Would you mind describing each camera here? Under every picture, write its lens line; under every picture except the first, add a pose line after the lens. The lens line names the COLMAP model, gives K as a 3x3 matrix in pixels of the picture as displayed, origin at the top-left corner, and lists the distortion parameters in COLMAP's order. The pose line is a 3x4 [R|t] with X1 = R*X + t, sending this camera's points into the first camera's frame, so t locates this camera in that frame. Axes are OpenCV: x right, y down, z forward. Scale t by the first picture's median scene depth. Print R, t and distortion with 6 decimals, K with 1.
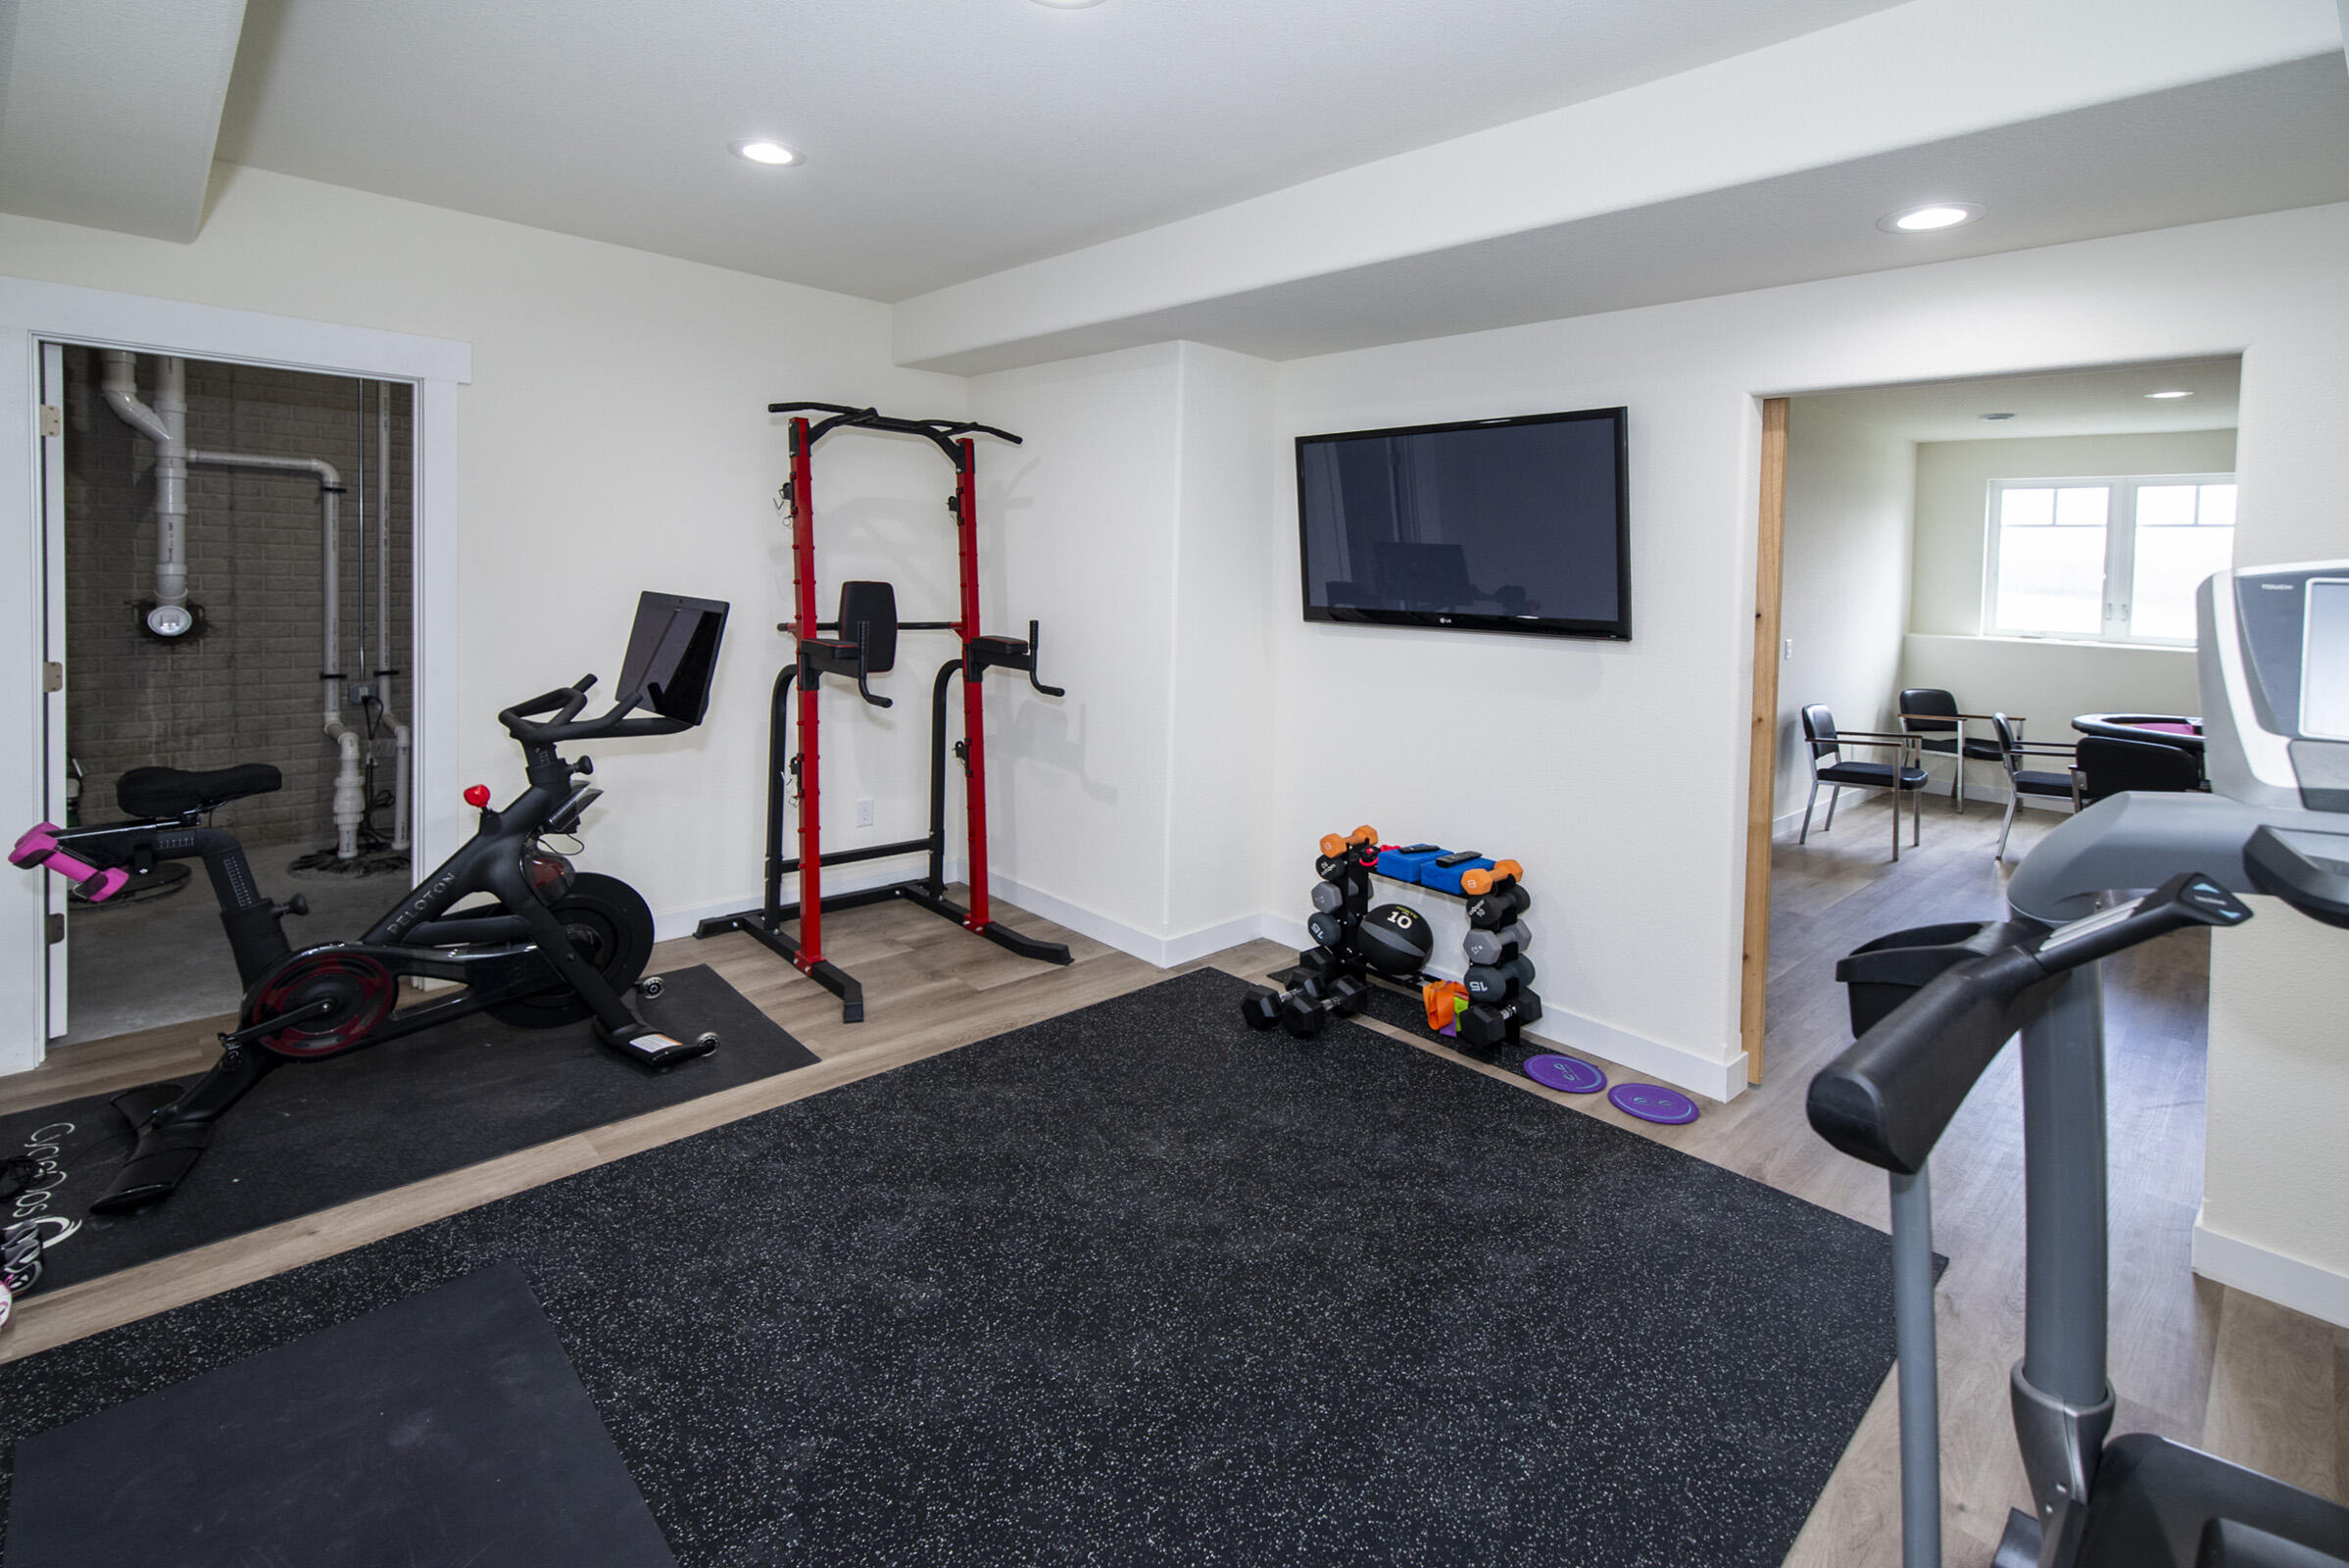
lens RADIAL K [[1098.9, 0, 1174.5], [0, 1098.9, 784.0], [0, 0, 1]] dist [0.007351, -0.000064]
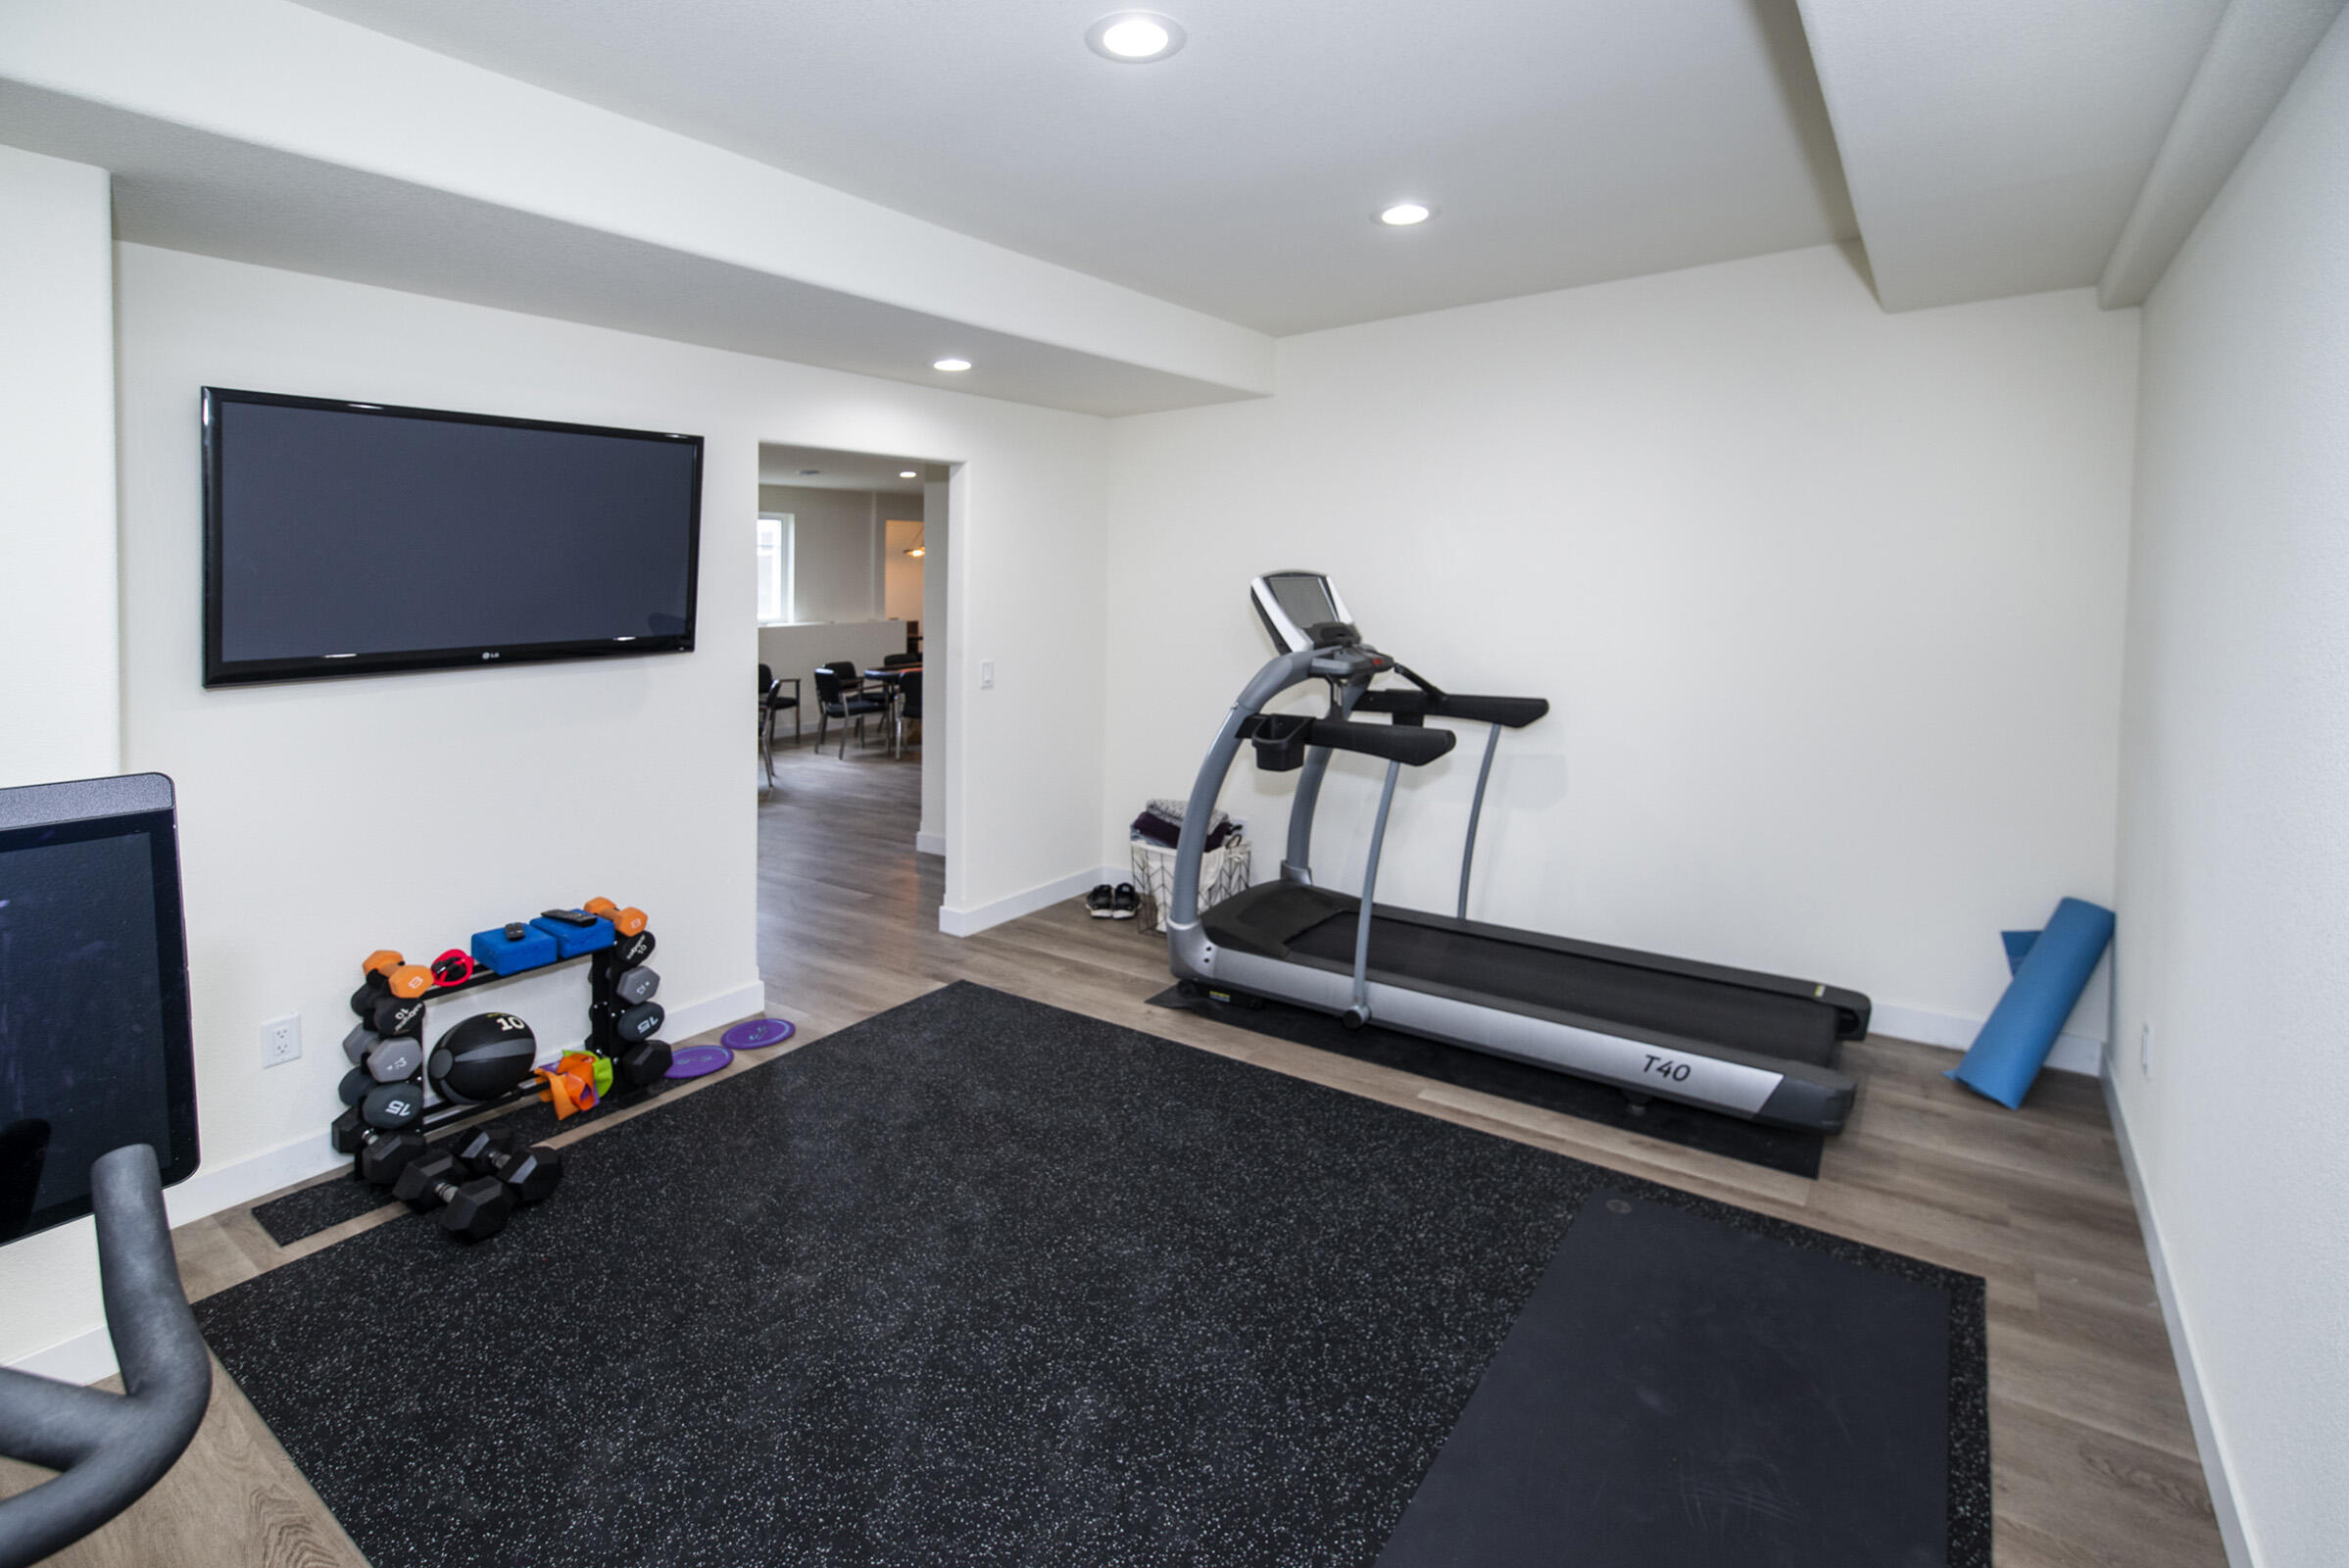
lens RADIAL K [[1020.0, 0, 1171.6], [0, 1020.0, 863.4], [0, 0, 1]] dist [0.000905, 0.000048]
pose [[-0.188506, -0.286249, 0.939429, -0.941835], [0.201194, 0.925033, 0.322234, -0.221692], [-0.961242, 0.249751, -0.116783, 0.943449]]
